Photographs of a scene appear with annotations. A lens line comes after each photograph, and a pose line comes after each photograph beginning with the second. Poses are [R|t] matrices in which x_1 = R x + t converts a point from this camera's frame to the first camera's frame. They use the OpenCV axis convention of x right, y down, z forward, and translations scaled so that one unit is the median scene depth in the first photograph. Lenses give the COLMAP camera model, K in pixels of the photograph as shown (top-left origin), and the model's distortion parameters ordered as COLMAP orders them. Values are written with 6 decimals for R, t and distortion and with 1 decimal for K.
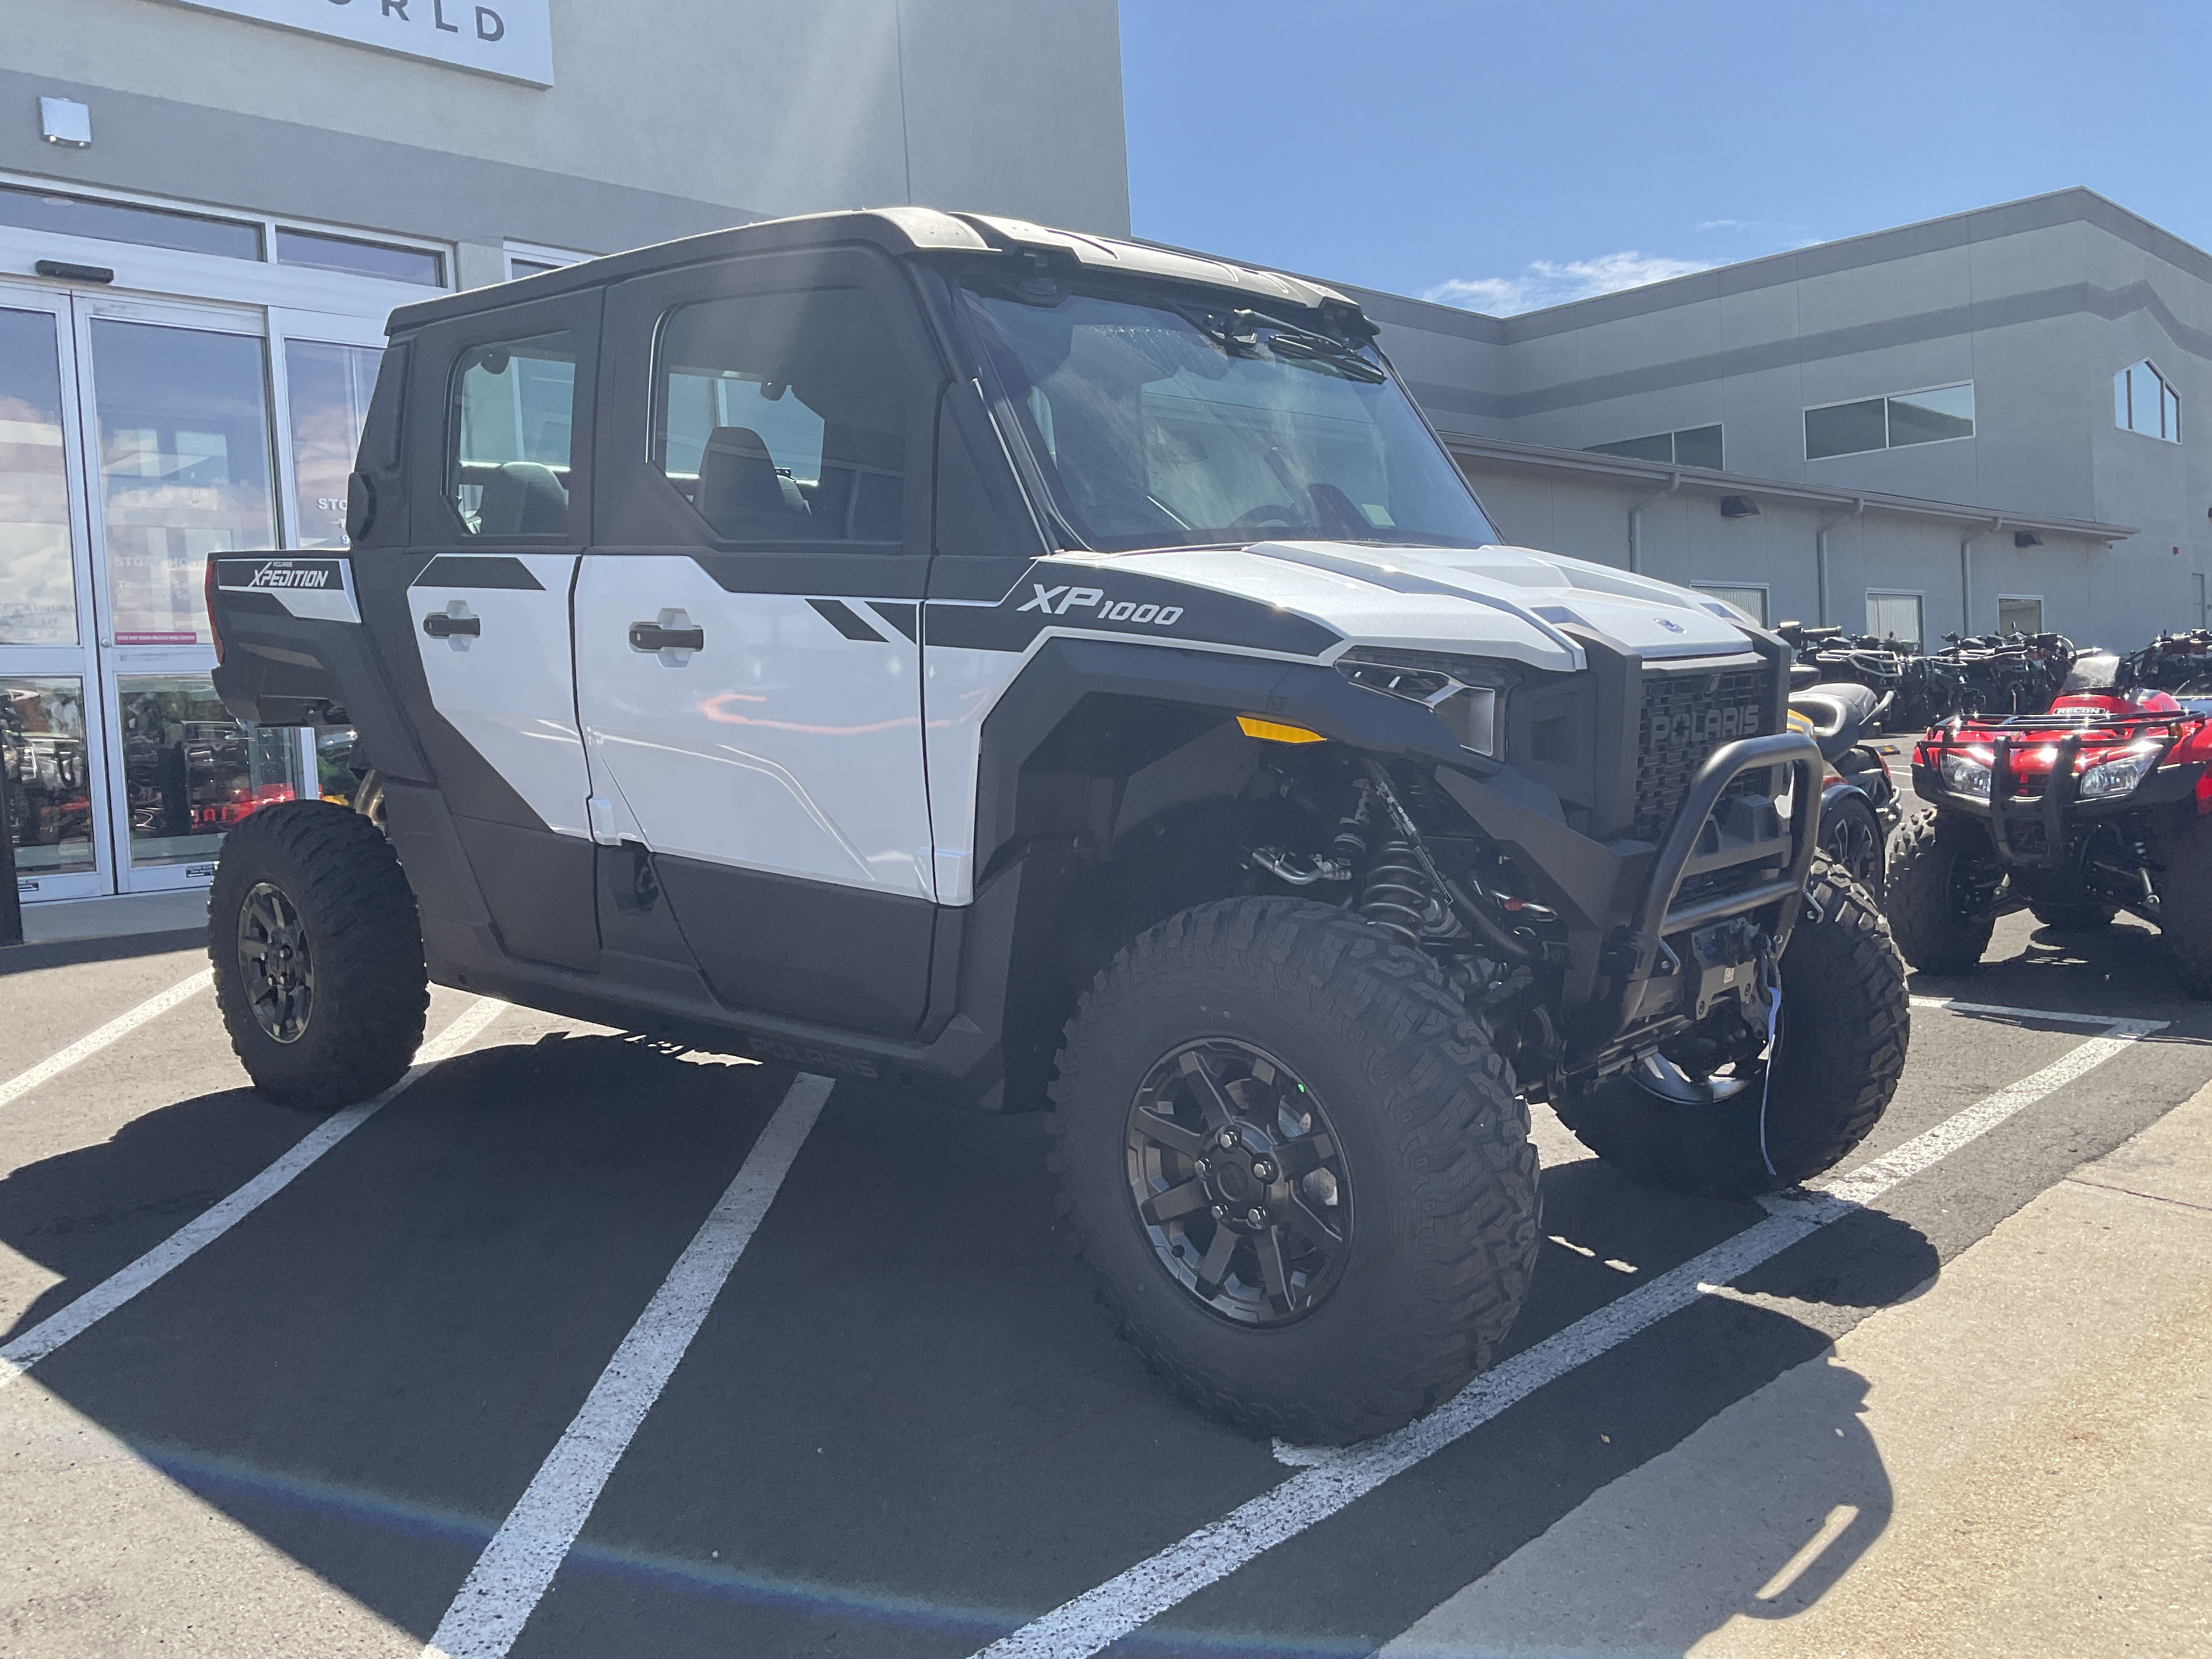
lens RADIAL K [[1881.9, 0, 1100.7], [0, 1881.9, 817.0], [0, 0, 1]] dist [-0.005473, -0.007214]
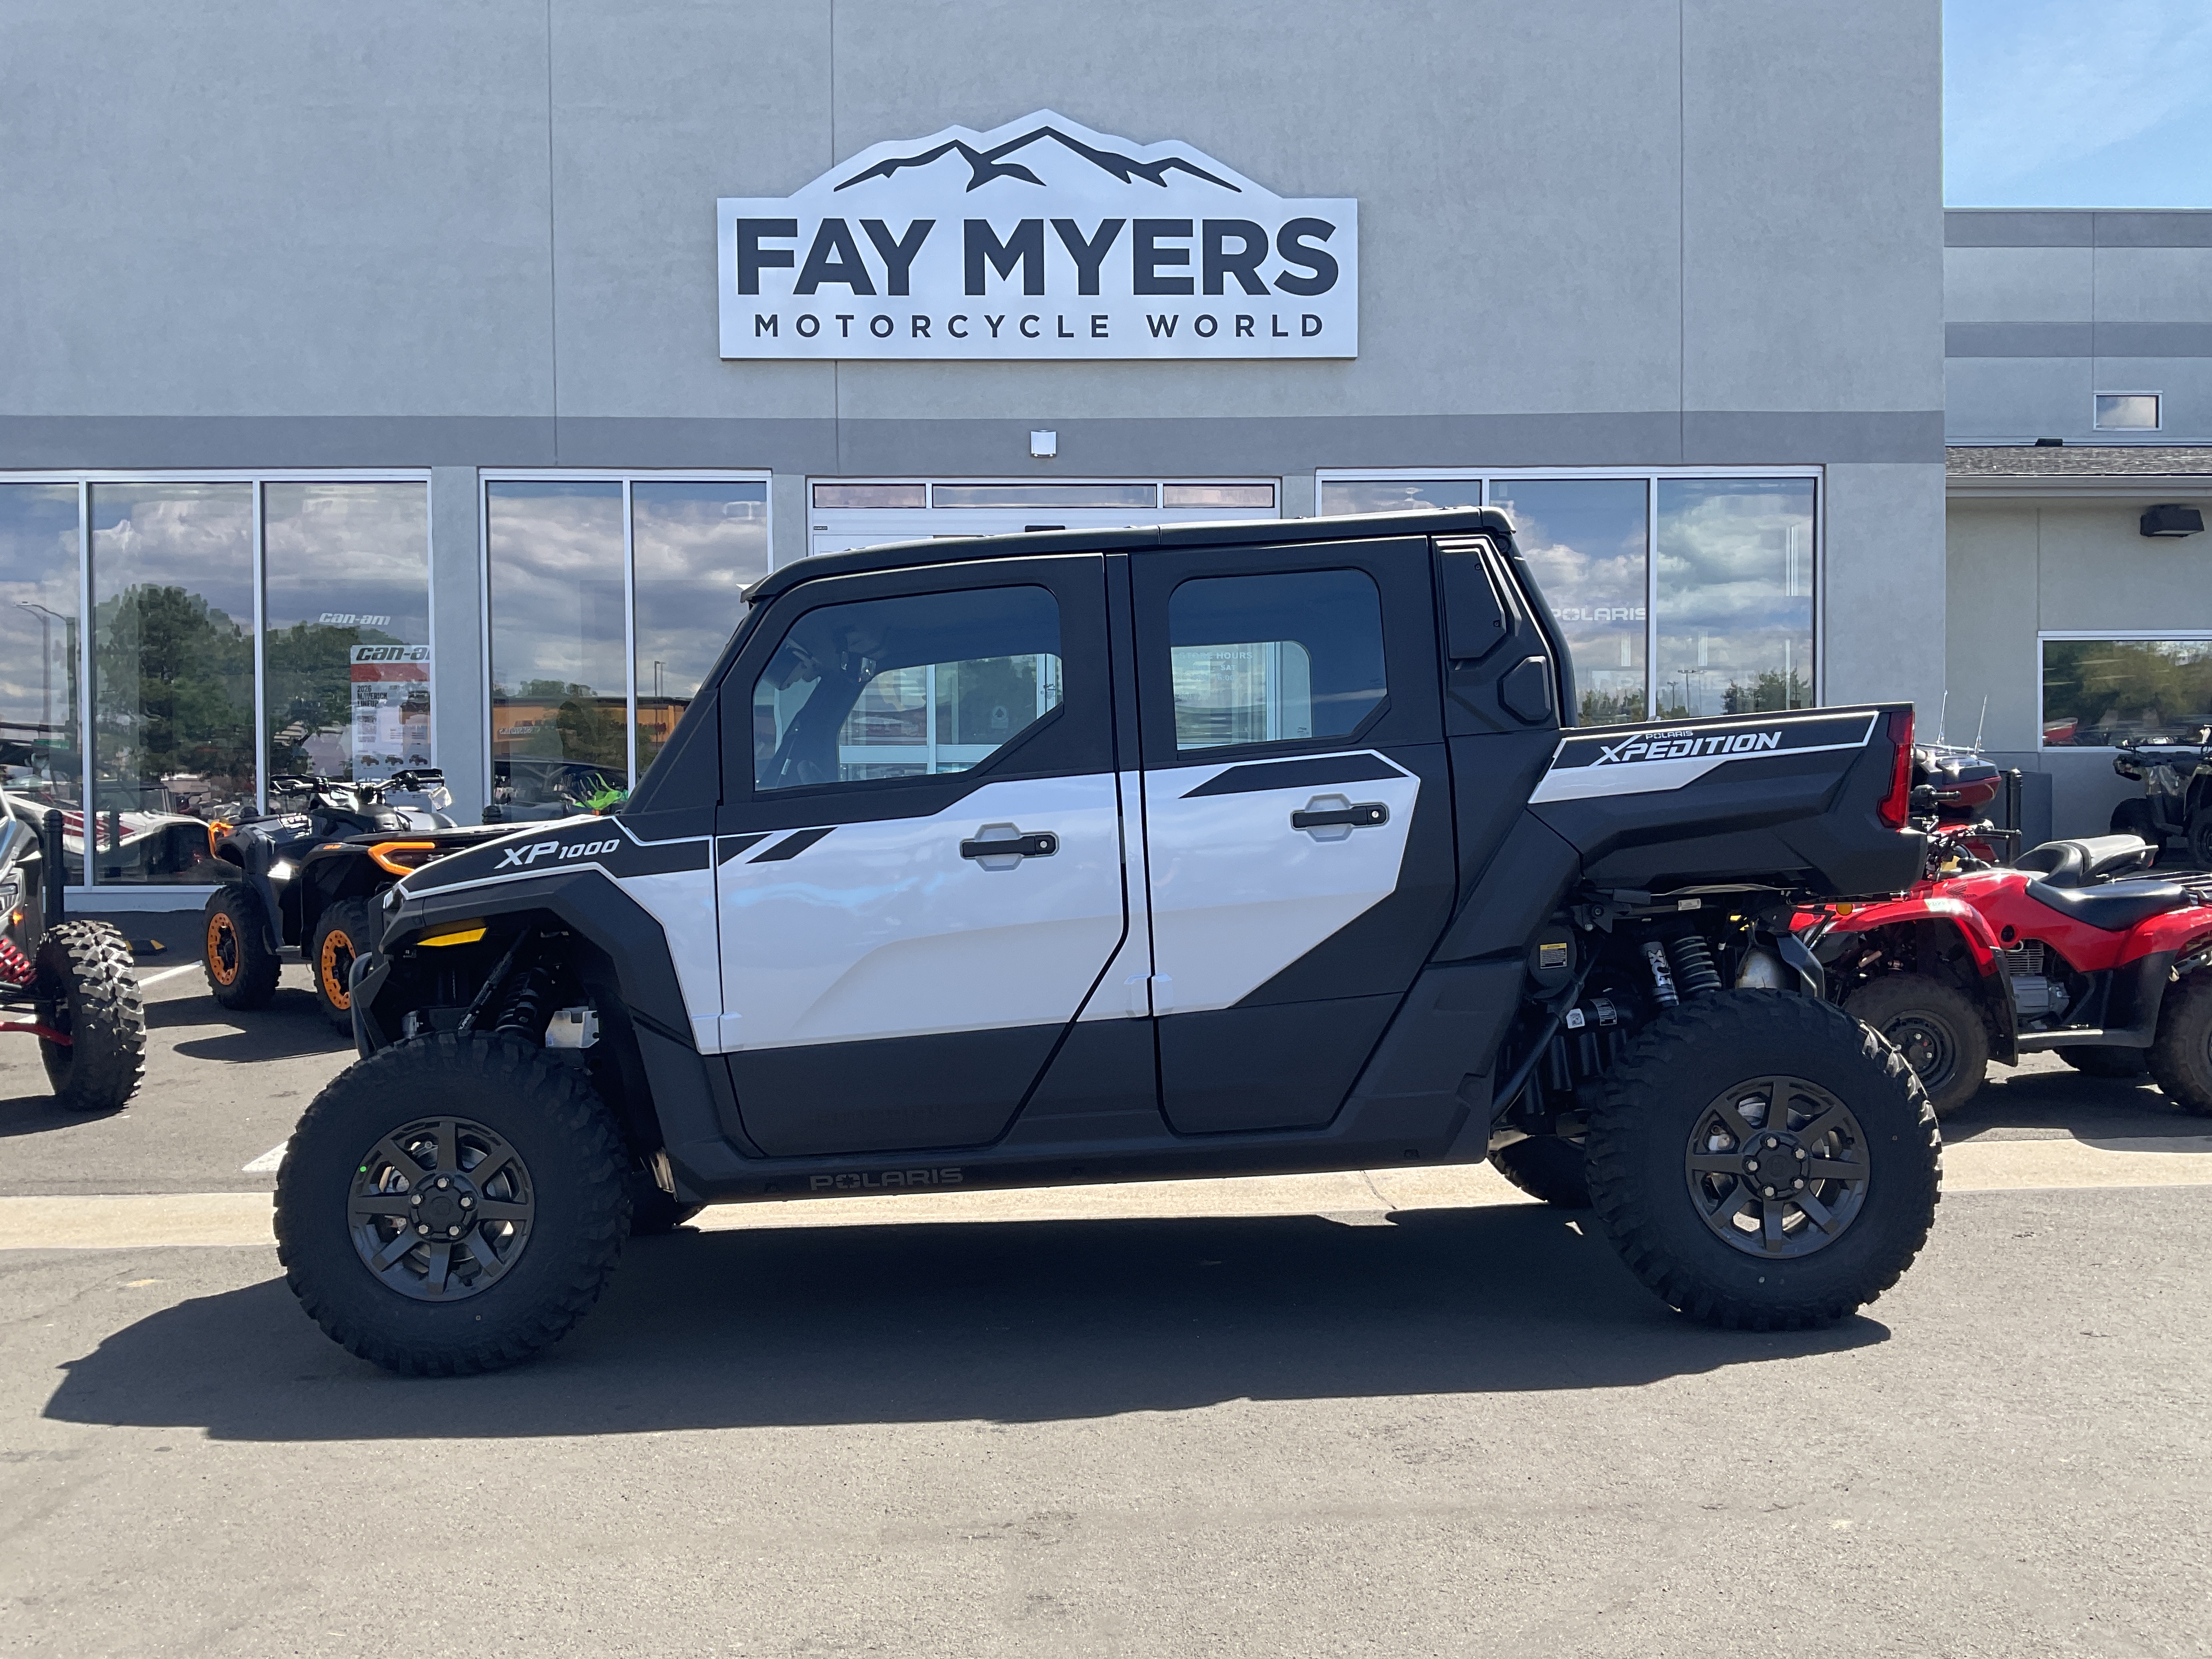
lens RADIAL K [[1876.4, 0, 1123.0], [0, 1876.4, 843.4], [0, 0, 1]] dist [0.005796, -0.001164]
pose [[0.720556, 0.072028, -0.689646, 1.364317], [-0.057297, 0.997374, 0.044302, -0.150944], [0.691026, 0.007593, 0.722790, -0.387772]]
